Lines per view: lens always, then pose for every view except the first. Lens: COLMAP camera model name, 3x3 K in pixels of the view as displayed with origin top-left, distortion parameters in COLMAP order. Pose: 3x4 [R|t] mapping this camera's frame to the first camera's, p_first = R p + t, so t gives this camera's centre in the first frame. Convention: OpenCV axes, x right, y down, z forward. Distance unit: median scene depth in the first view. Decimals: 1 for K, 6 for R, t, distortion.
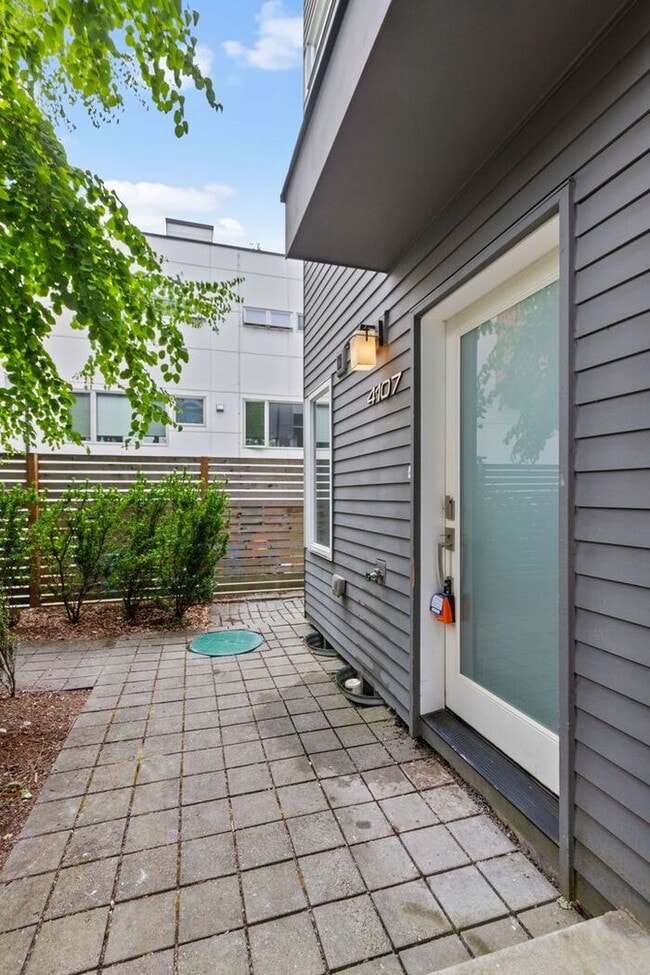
lens RADIAL K [[445.8, 0, 322.1], [0, 445.8, 498.3], [0, 0, 1]] dist [-0.003424, -0.000035]
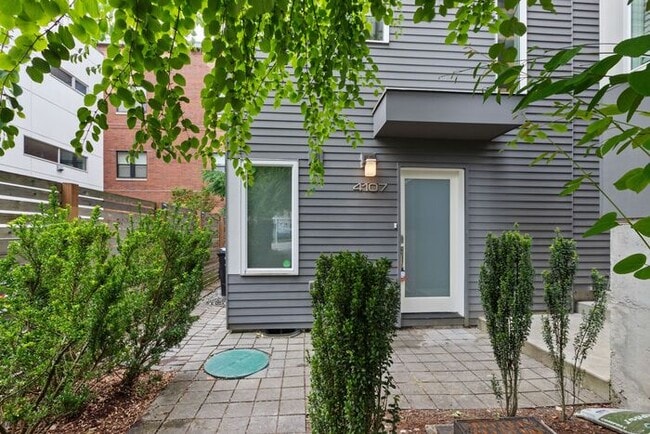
lens RADIAL K [[291.5, 0, 326.0], [0, 291.5, 234.4], [0, 0, 1]] dist [0.000356, 0.000030]
pose [[0.217720, 0.000564, 0.976011, -1.134748], [0.003884, 0.999991, -0.001444, -0.005030], [-0.976003, 0.004106, 0.217716, 0.773021]]
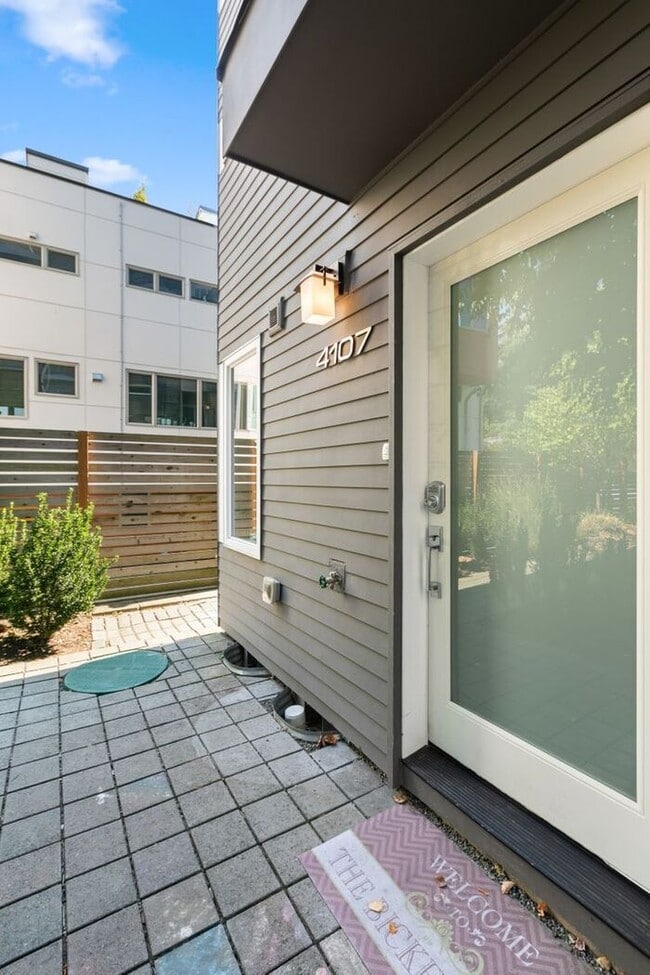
lens RADIAL K [[443.2, 0, 328.8], [0, 443.2, 478.0], [0, 0, 1]] dist [0.002488, 0.000270]
pose [[0.964190, 0.001527, 0.265207, -0.084034], [0.000838, 0.999961, -0.008805, -0.002984], [-0.265210, 0.008712, 0.964151, 0.200467]]
